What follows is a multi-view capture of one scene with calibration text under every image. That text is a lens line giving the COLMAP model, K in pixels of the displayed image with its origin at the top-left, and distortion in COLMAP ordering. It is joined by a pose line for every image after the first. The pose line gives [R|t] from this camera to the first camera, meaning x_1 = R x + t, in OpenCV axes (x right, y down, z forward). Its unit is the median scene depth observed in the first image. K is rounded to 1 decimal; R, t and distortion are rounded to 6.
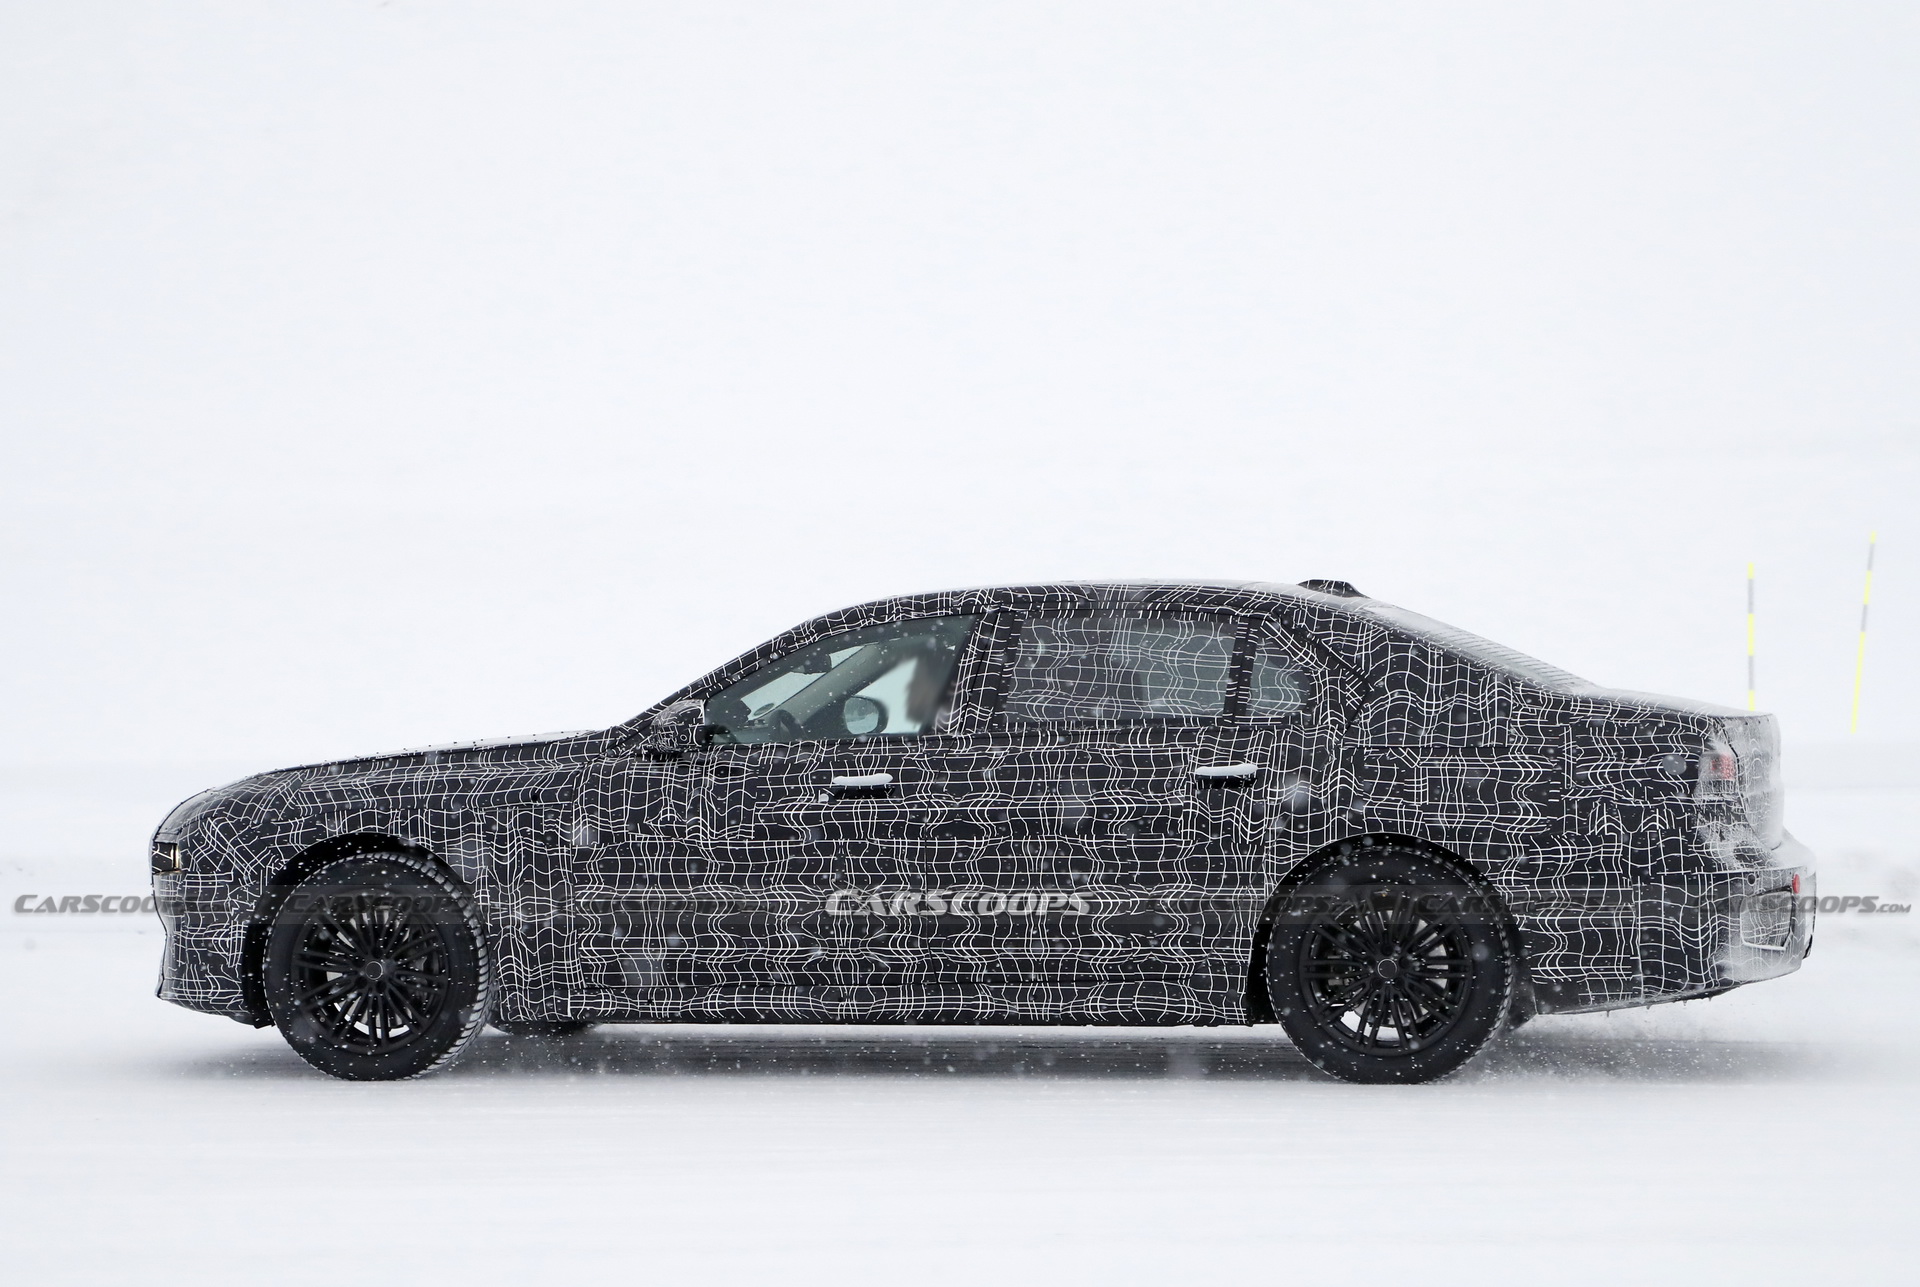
lens RADIAL K [[4261.3, 0, 980.2], [0, 4261.3, 680.5], [0, 0, 1]] dist [0.382801, 0.000000]
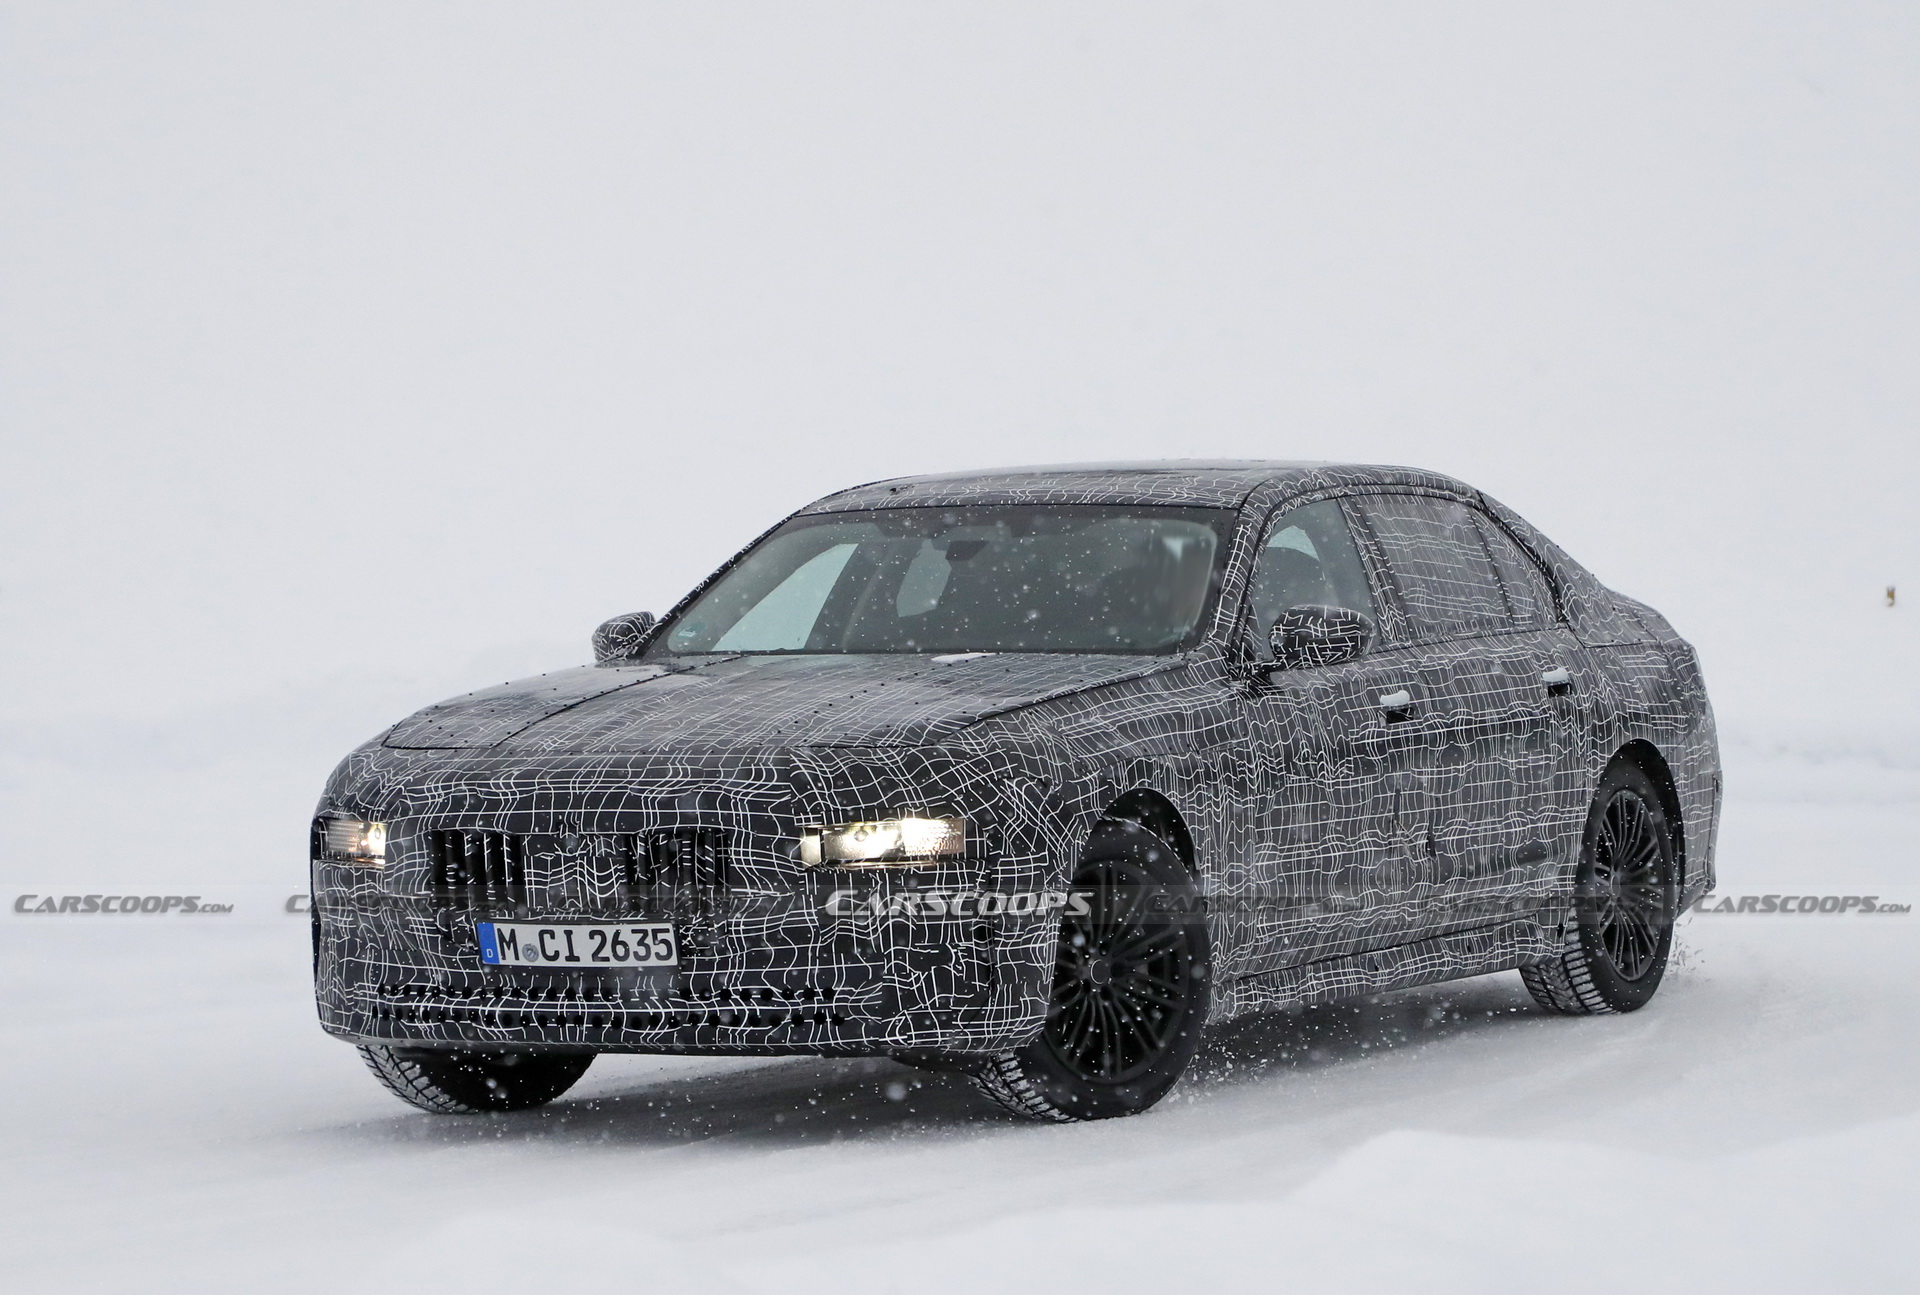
lens RADIAL K [[7048.2, 0, 942.2], [0, 7048.2, 637.2], [0, 0, 1]] dist [0.657172, 0.000000]
pose [[0.233890, -0.012886, 0.972178, -1.379501], [0.021924, 0.999728, 0.007977, -0.001345], [-0.972016, 0.019448, 0.234109, 0.769772]]
